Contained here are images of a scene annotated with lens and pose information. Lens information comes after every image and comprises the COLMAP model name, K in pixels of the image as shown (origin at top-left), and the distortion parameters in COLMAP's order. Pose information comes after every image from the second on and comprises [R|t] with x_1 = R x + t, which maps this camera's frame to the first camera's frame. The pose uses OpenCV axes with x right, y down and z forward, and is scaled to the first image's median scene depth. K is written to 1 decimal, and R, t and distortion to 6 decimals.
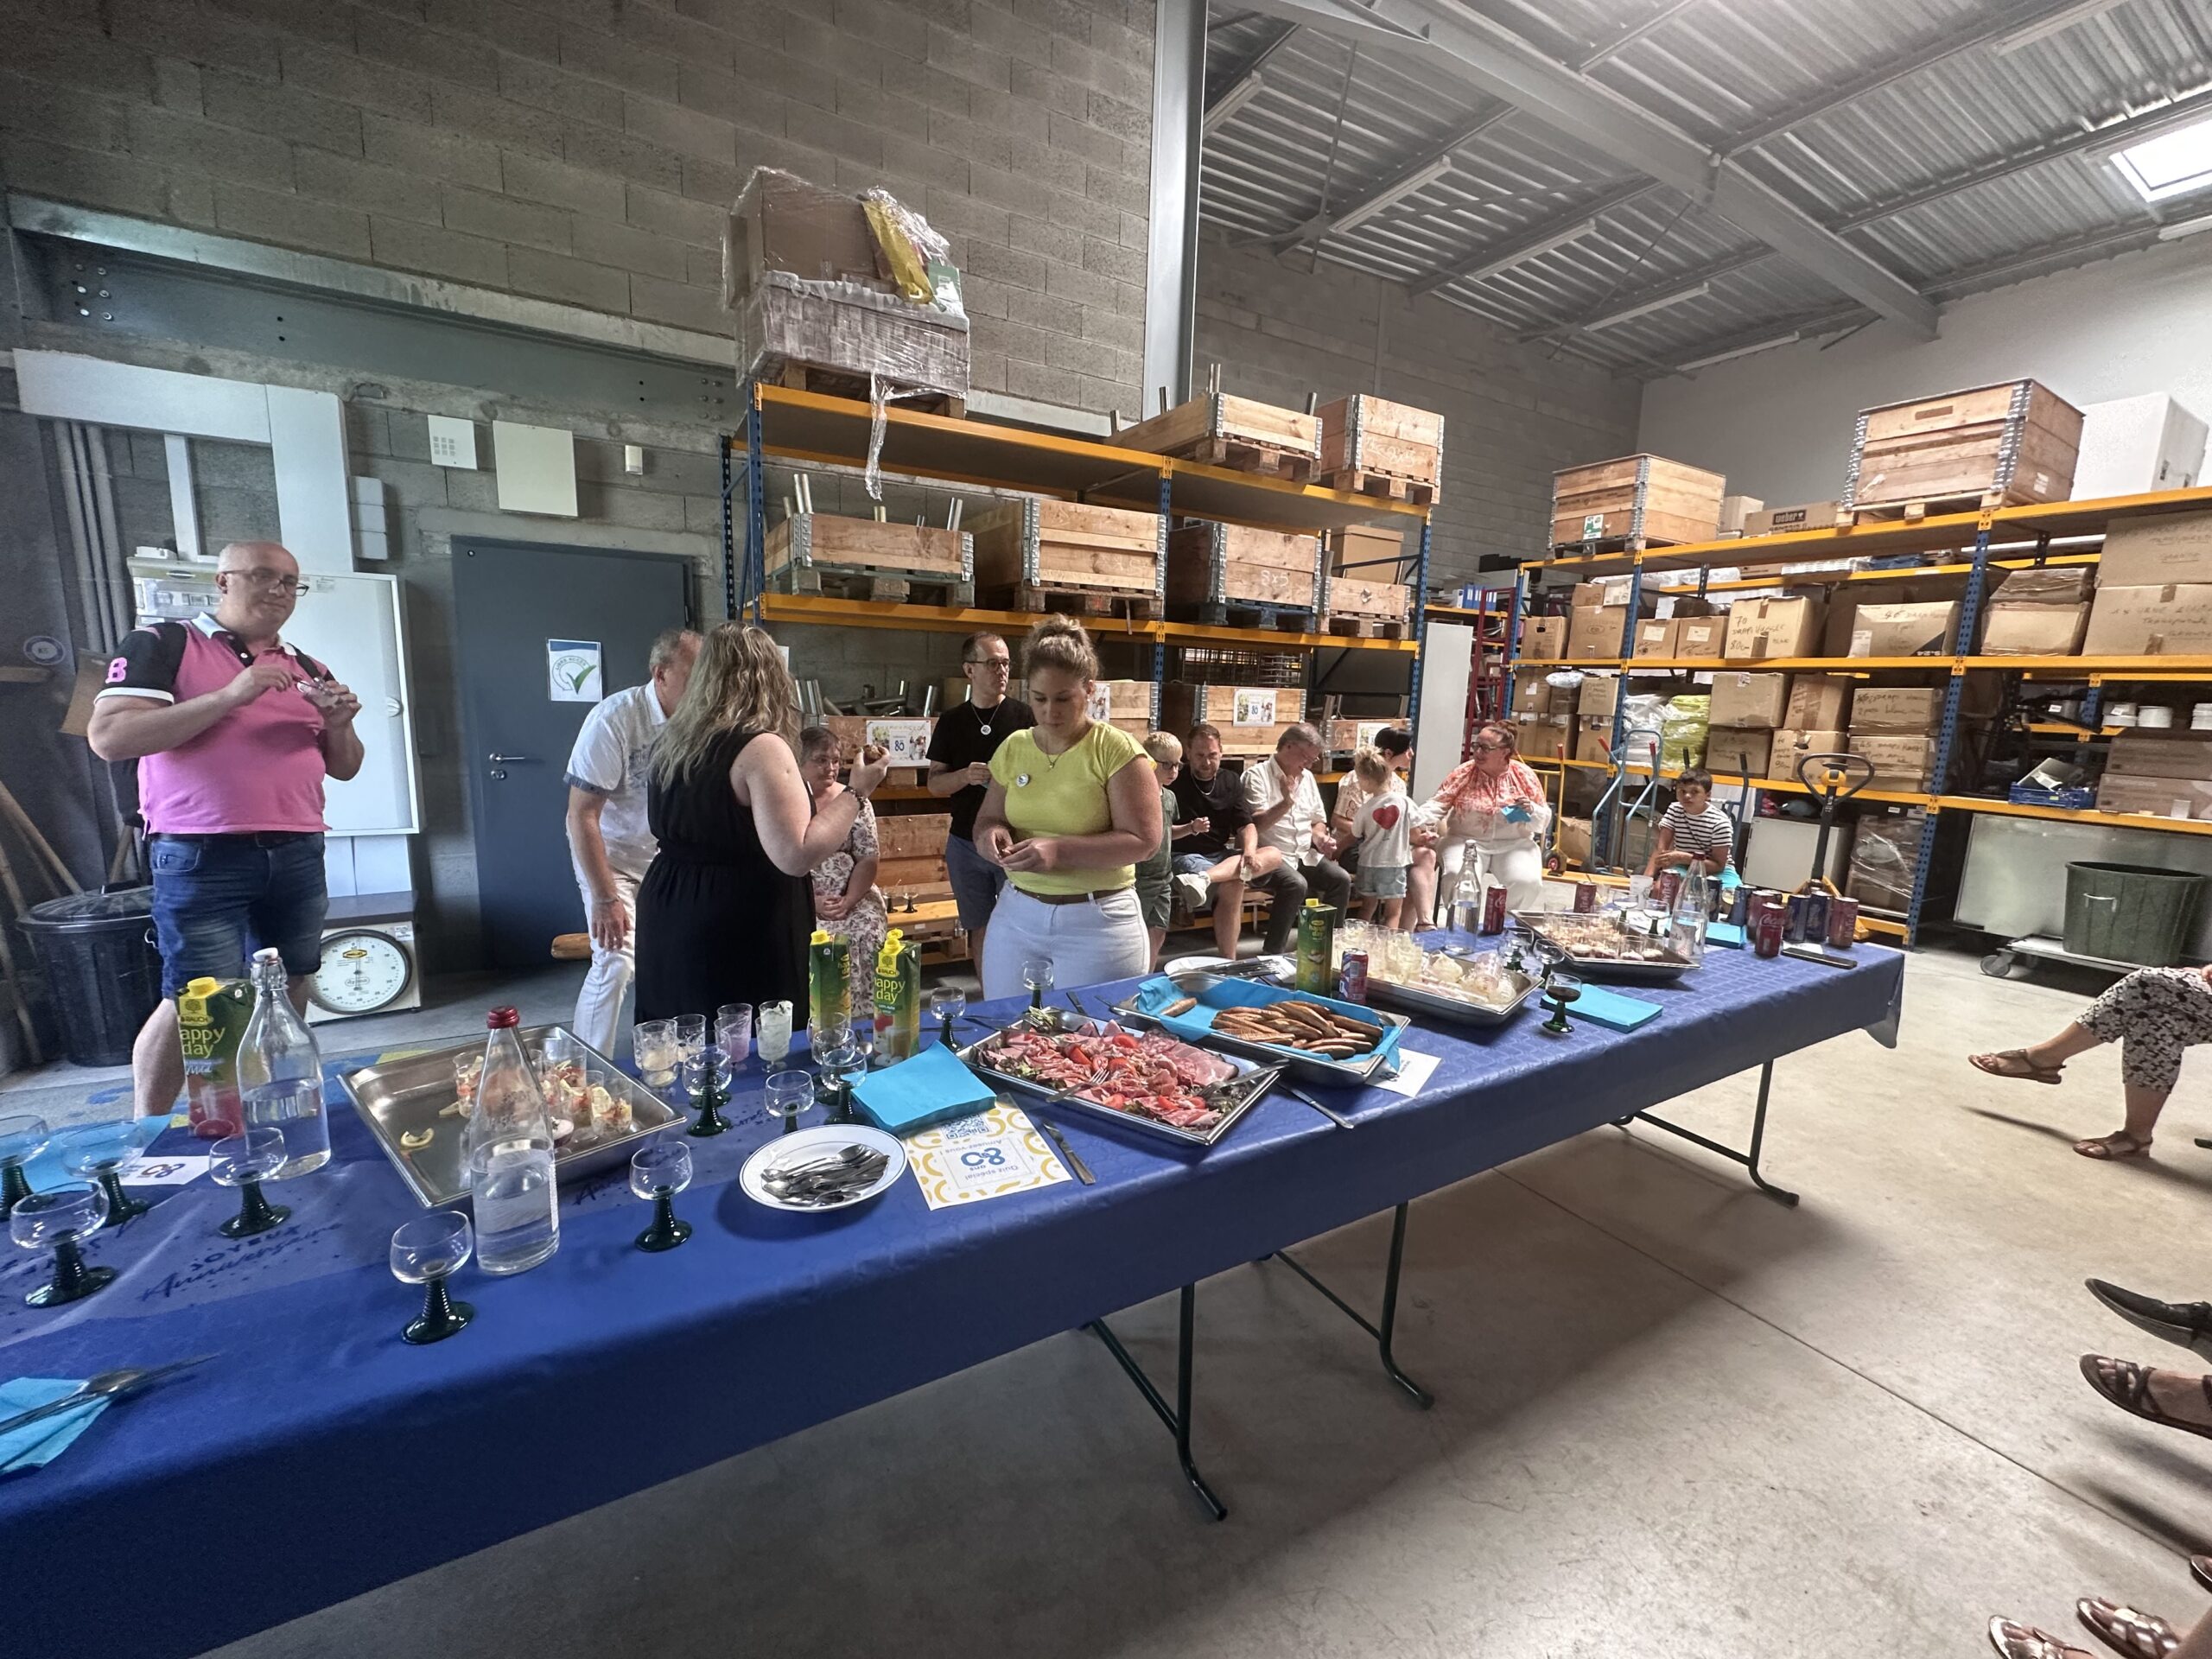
lens RADIAL K [[881.2, 0, 1111.4], [0, 881.2, 827.5], [0, 0, 1]] dist [-0.007040, 0.002210]
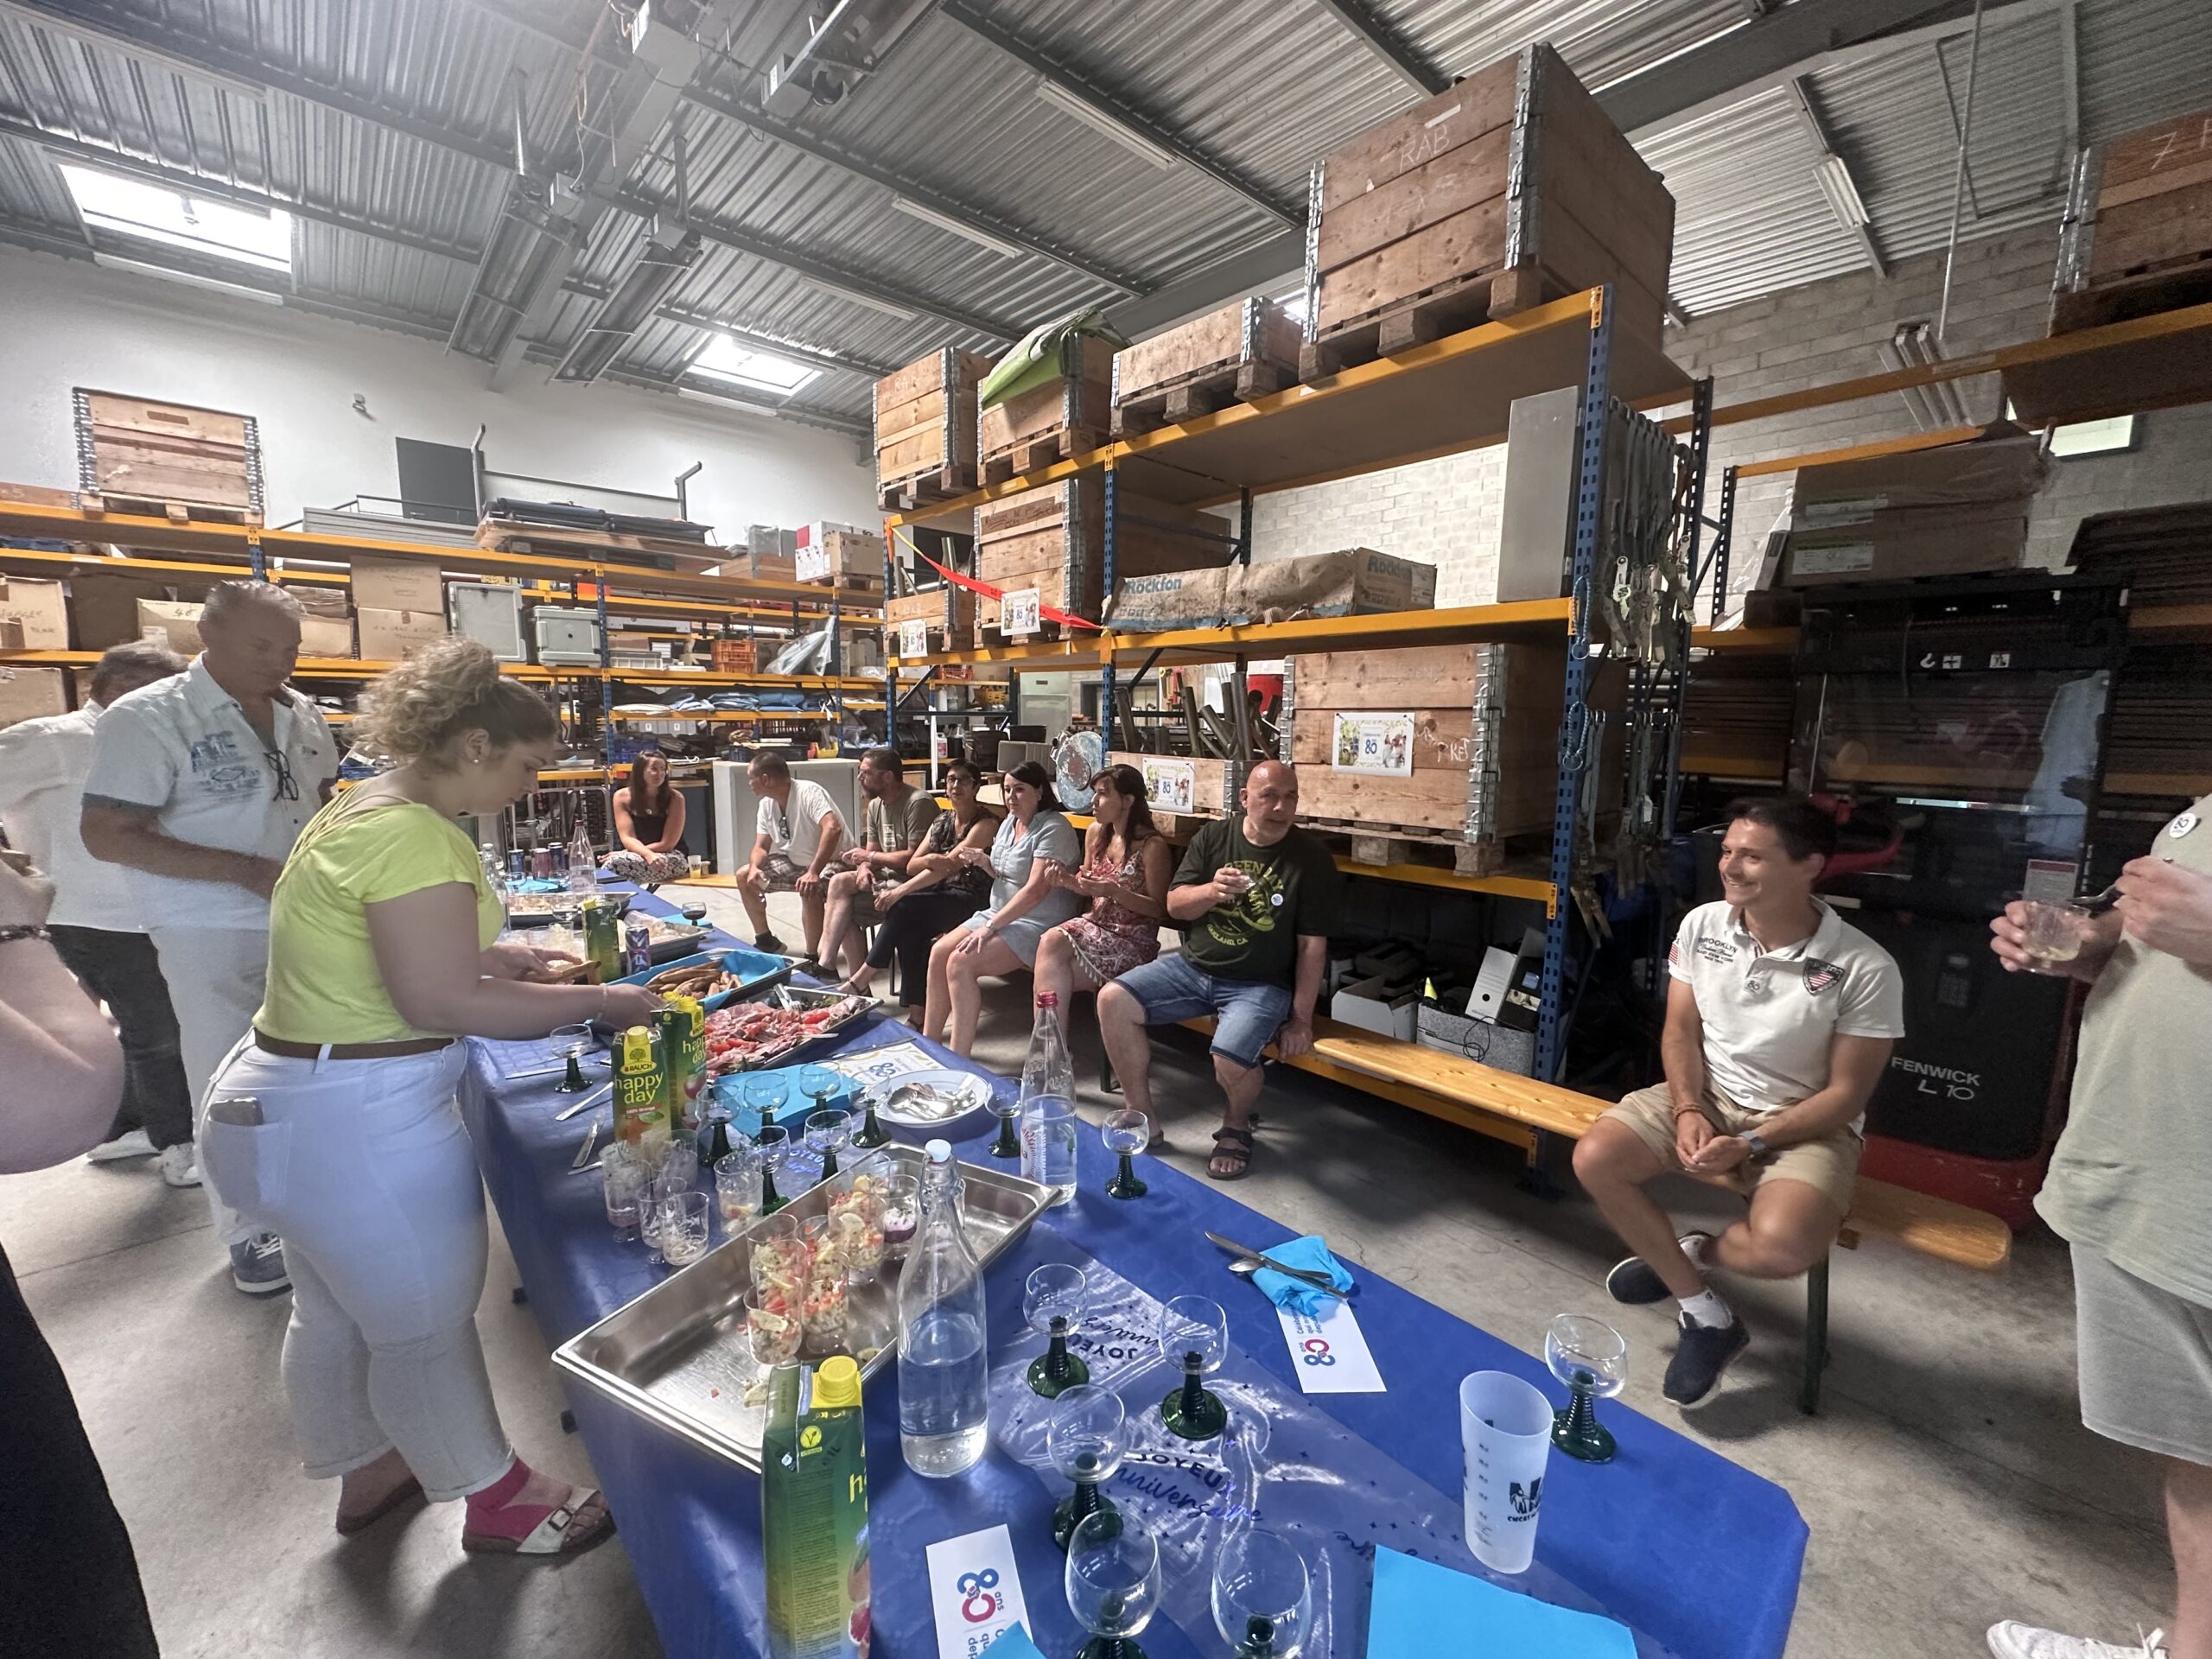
lens RADIAL K [[881.2, 0, 1098.2], [0, 881.2, 826.5], [0, 0, 1]] dist [-0.007040, 0.002210]
pose [[-0.207047, -0.162284, 0.964778, -0.355950], [0.143339, 0.970473, 0.194003, -0.049388], [-0.967774, 0.178458, -0.177671, 0.208348]]
